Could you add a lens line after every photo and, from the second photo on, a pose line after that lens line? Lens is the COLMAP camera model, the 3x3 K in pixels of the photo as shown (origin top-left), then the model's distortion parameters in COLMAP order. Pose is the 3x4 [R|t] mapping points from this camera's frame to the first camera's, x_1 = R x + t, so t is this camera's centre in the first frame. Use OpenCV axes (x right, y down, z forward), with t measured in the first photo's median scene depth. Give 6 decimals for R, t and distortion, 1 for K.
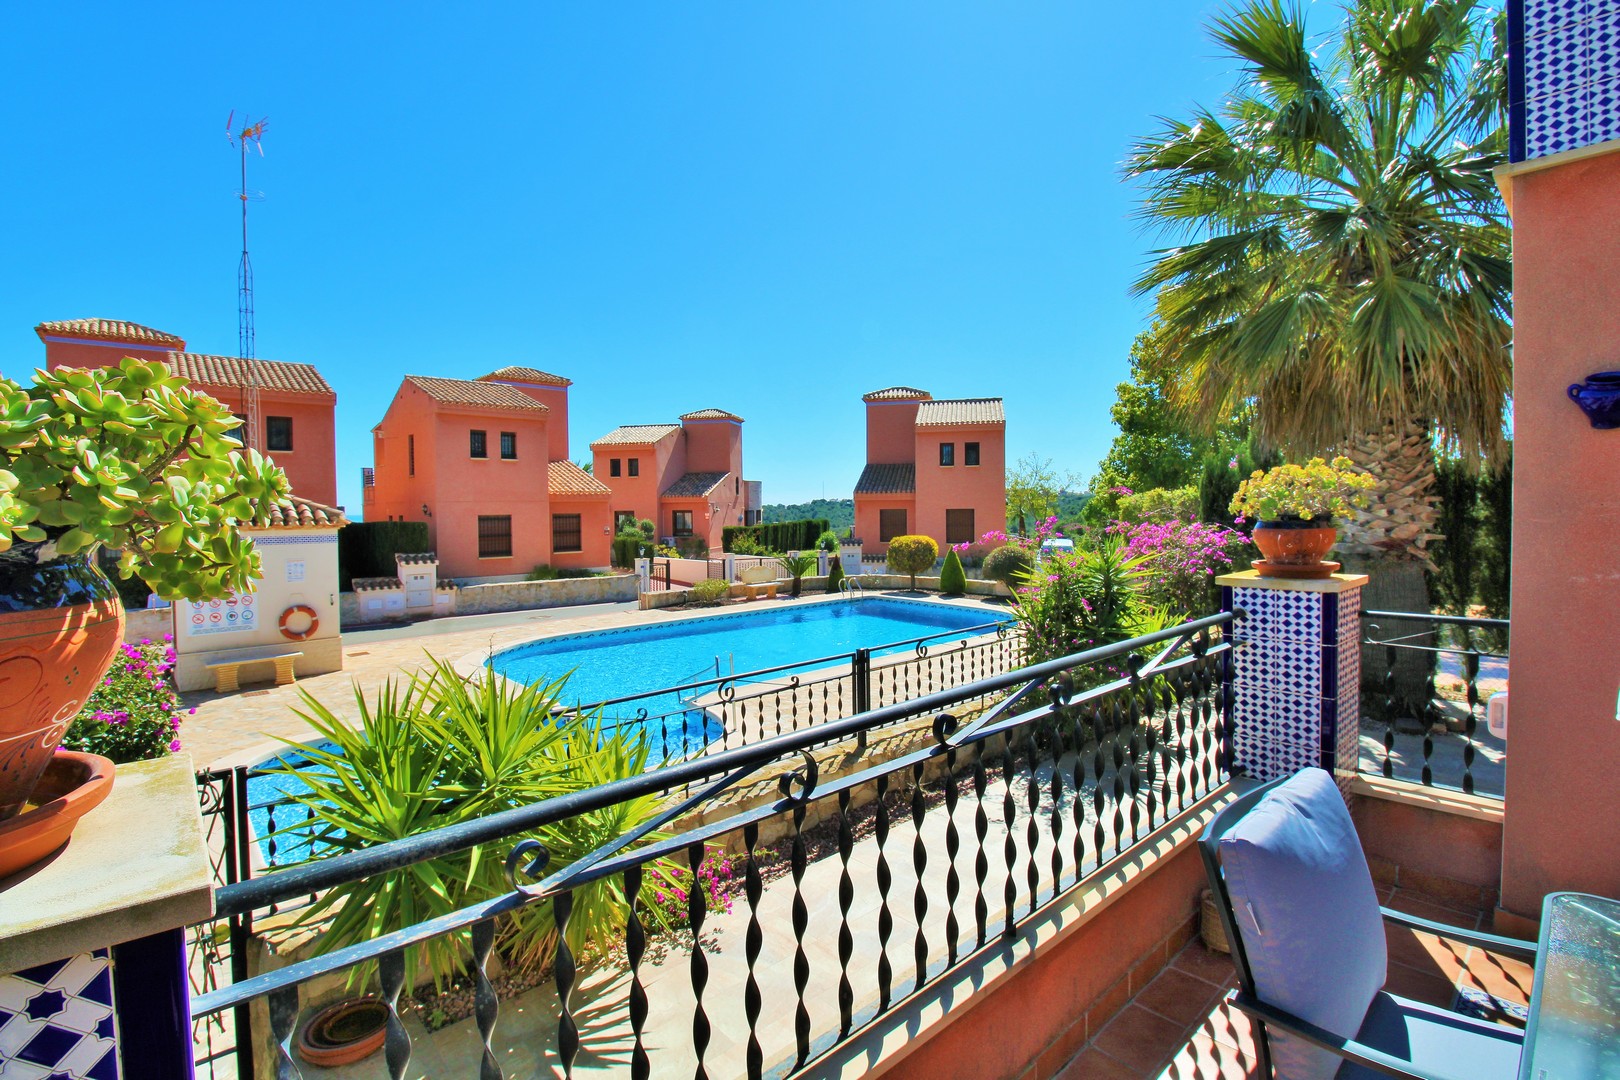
lens RADIAL K [[759.4, 0, 827.7], [0, 759.4, 531.4], [0, 0, 1]] dist [-0.000926, -0.013325]
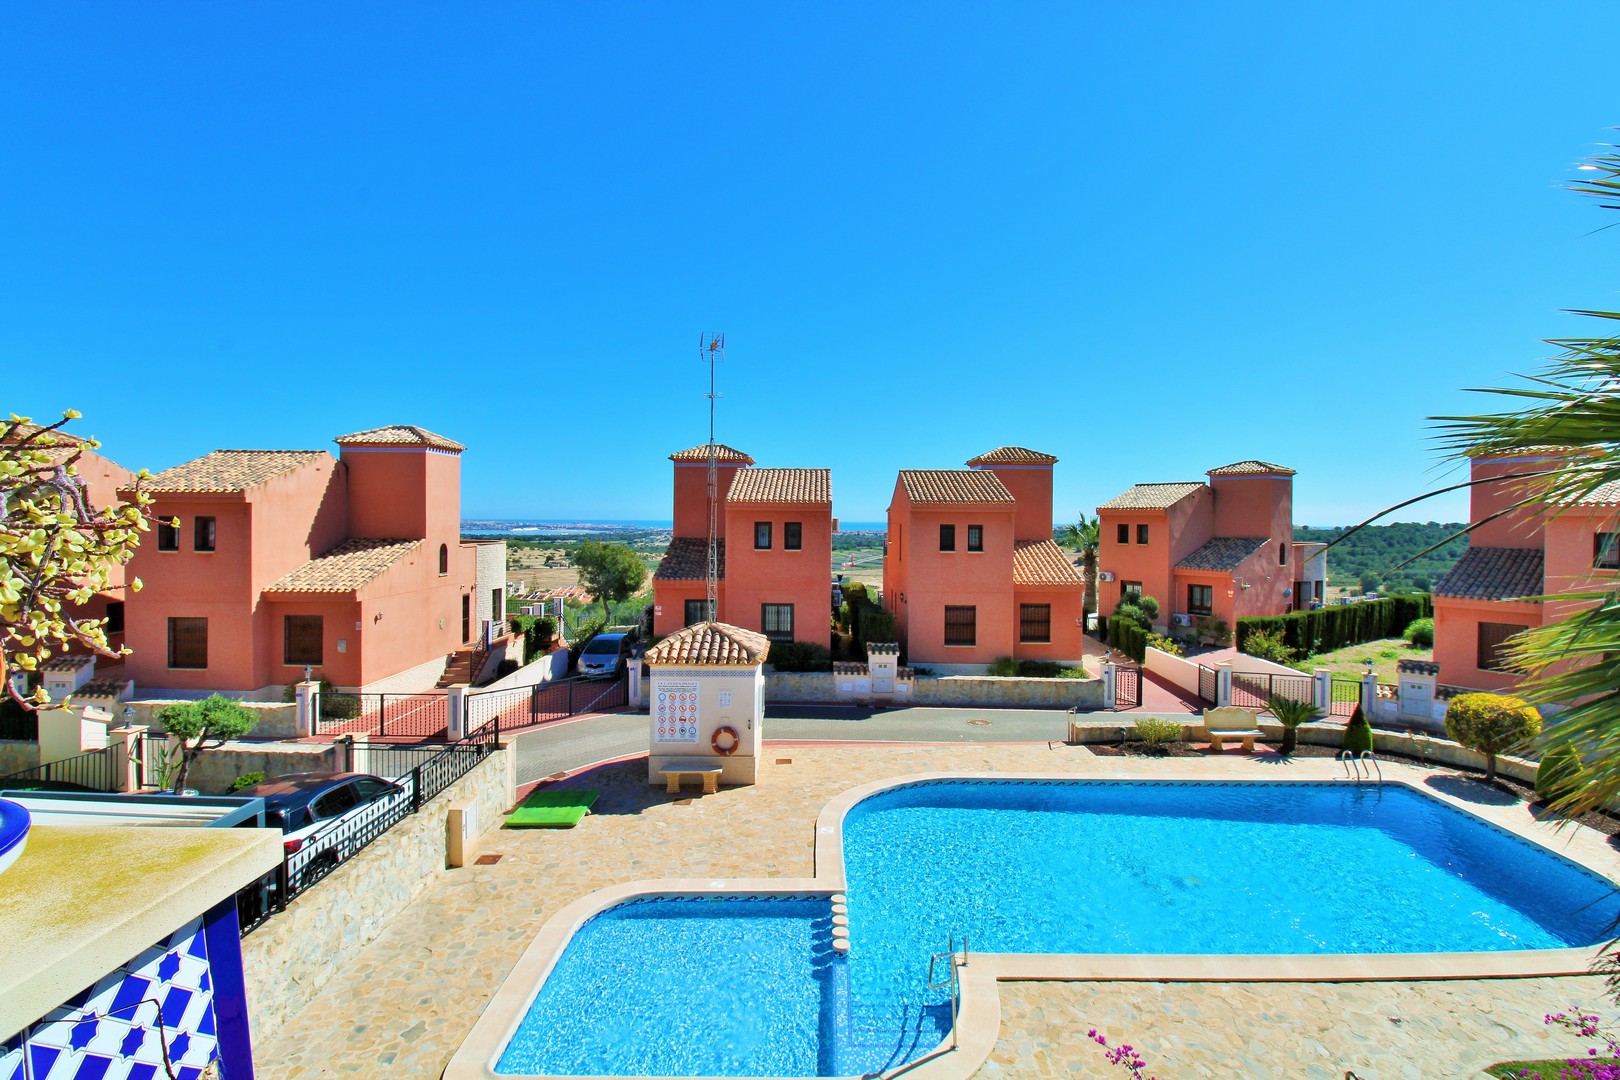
lens RADIAL K [[759.4, 0, 808.5], [0, 759.4, 521.6], [0, 0, 1]] dist [-0.000926, -0.013325]
pose [[0.723226, 0.020905, -0.690295, 0.122518], [-0.035342, 0.999352, -0.006764, -0.117186], [0.689707, 0.029288, 0.723496, 0.095744]]
